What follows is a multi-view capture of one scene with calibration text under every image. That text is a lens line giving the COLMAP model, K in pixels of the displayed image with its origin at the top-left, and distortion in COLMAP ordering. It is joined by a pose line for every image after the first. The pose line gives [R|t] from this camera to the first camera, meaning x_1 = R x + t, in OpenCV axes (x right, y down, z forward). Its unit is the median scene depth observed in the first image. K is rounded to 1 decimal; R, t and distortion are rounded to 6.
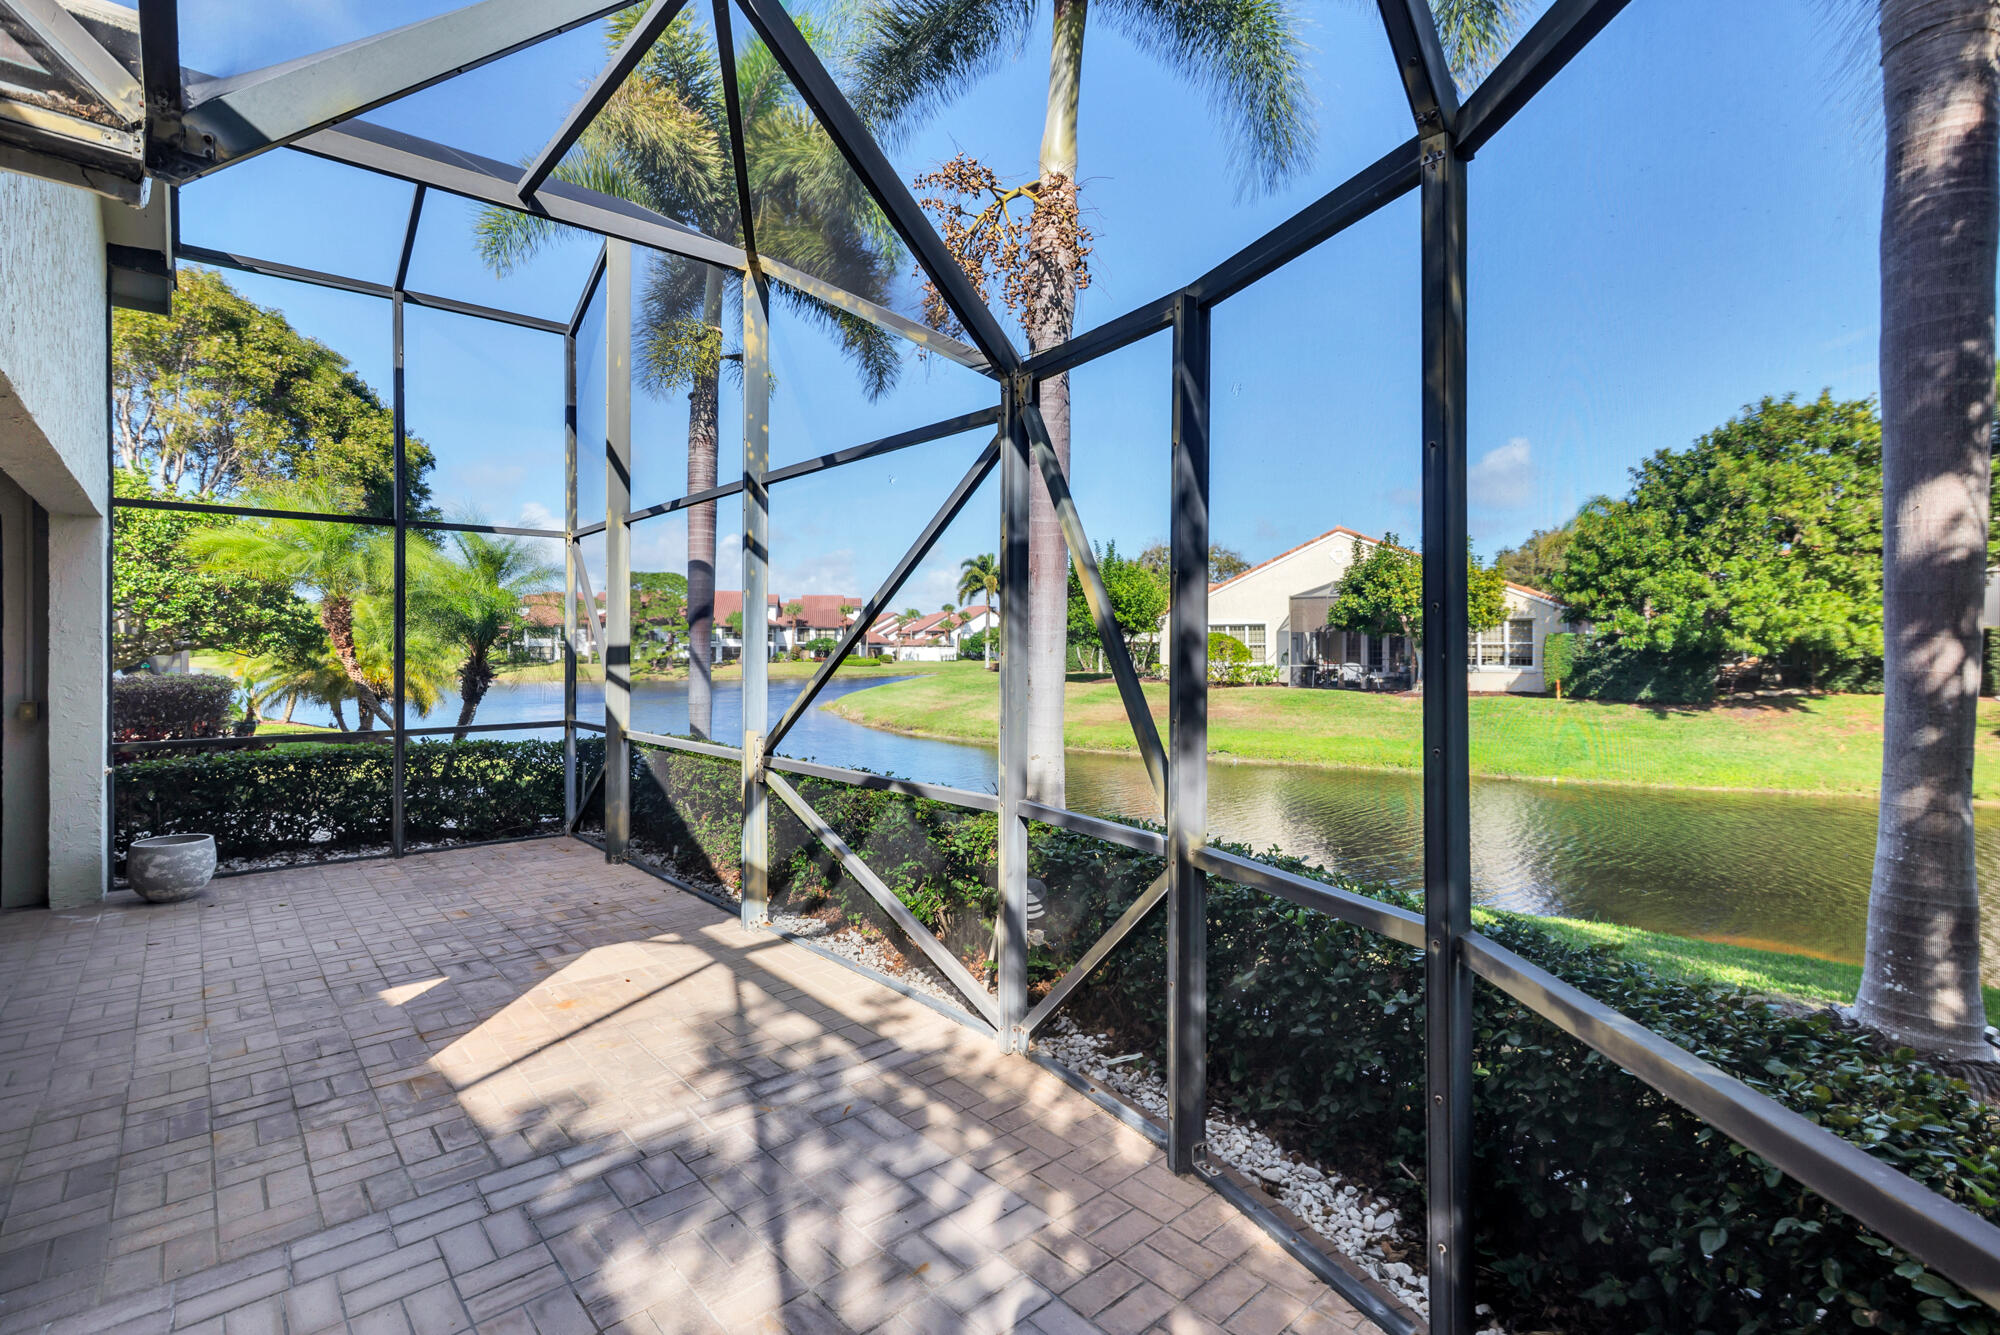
lens RADIAL K [[920.1, 0, 1002.4], [0, 920.1, 647.8], [0, 0, 1]] dist [0.002073, -0.000235]
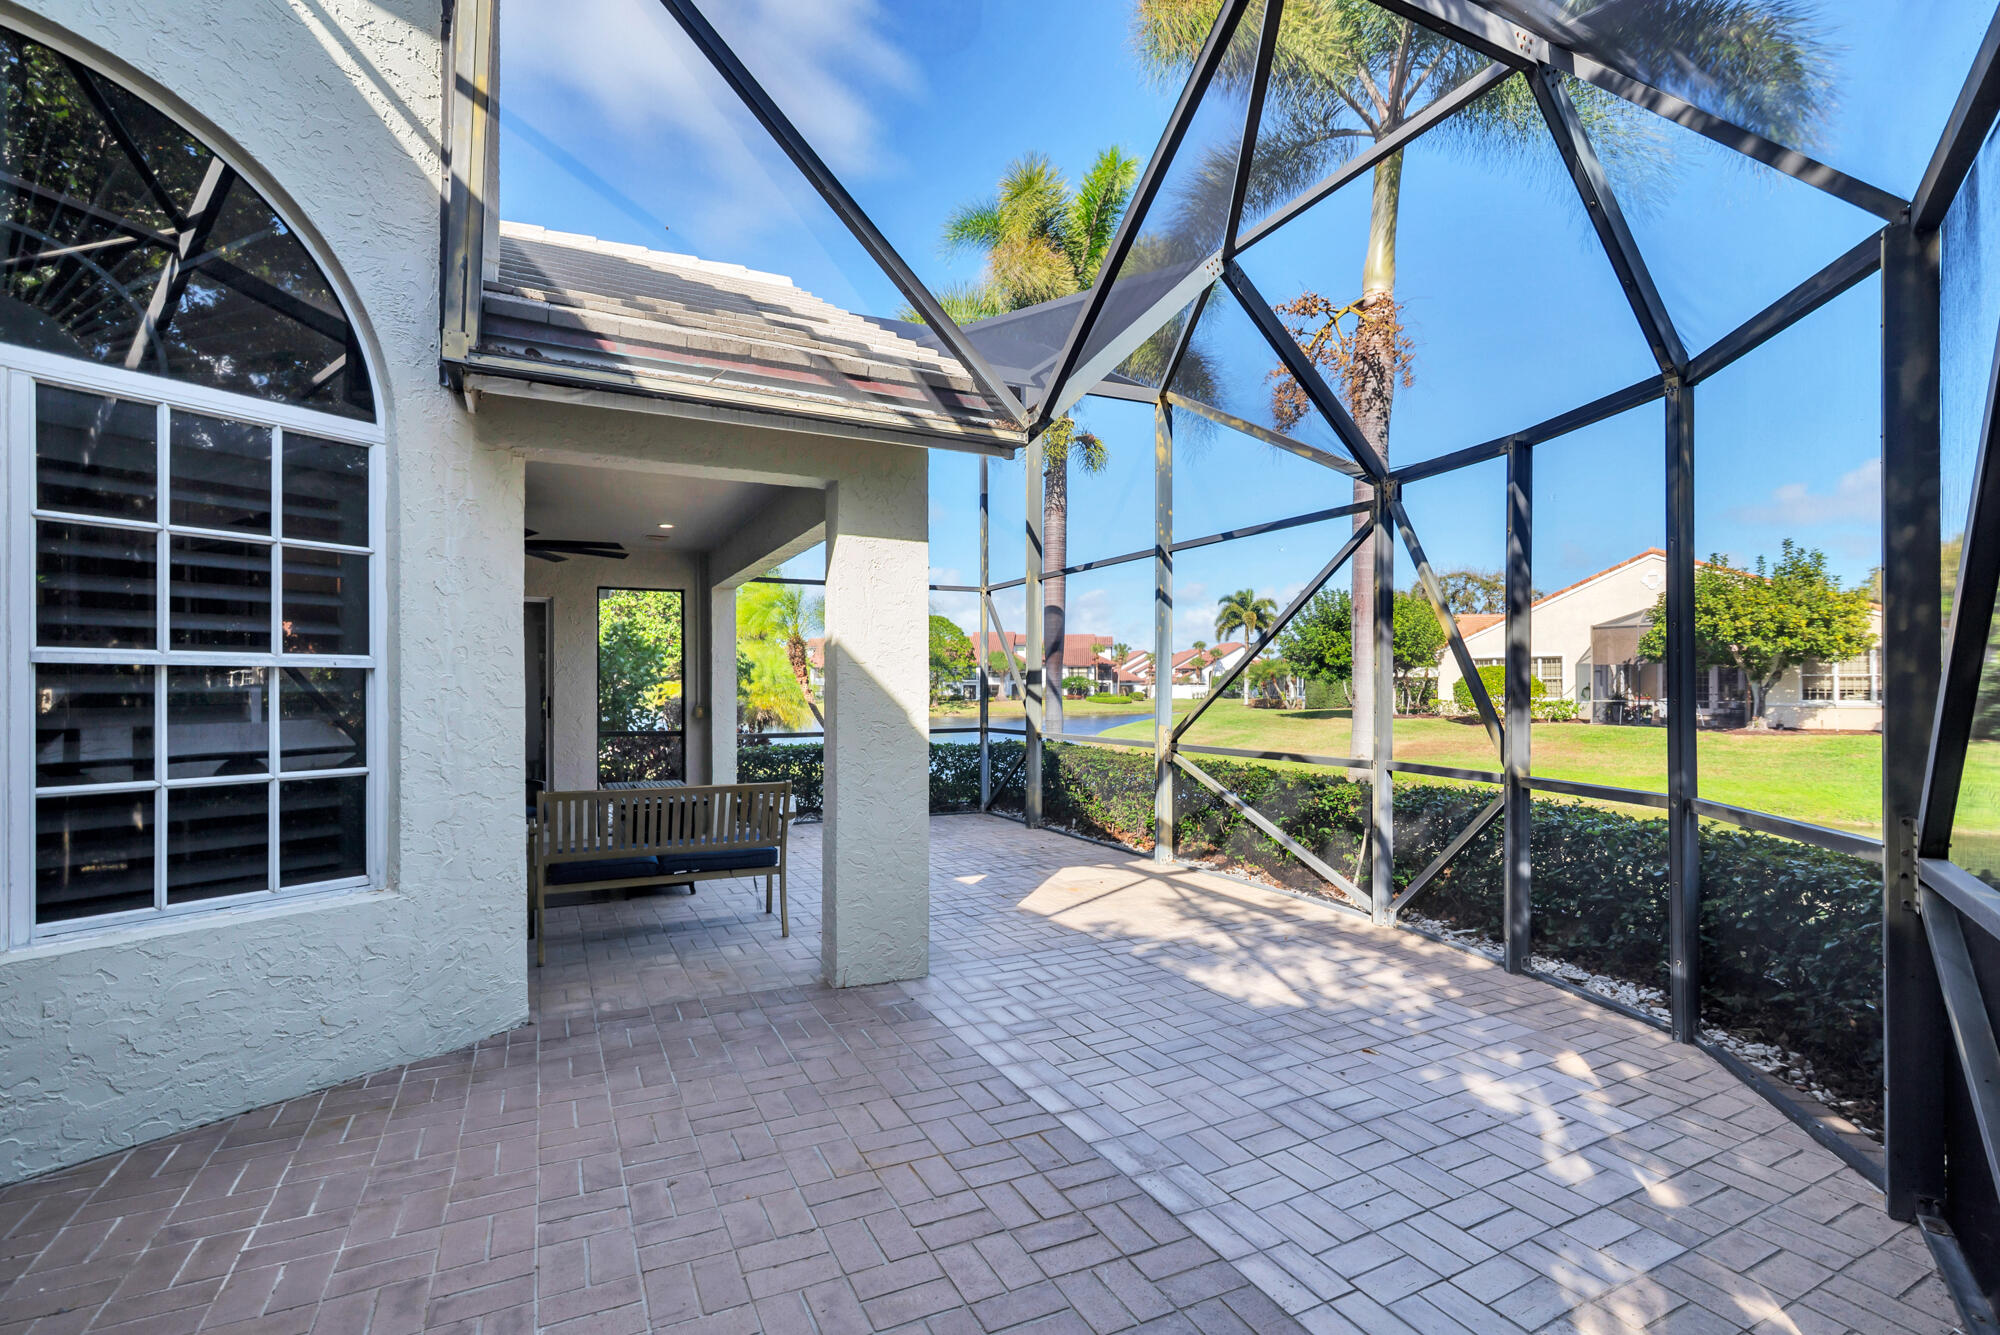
lens RADIAL K [[944.7, 0, 988.8], [0, 944.7, 690.5], [0, 0, 1]] dist [0.003960, 0.000478]
pose [[0.965014, -0.002092, -0.262189, -0.148653], [0.002735, 0.999994, 0.002087, 0.032546], [0.262183, -0.002731, 0.965014, -0.489003]]
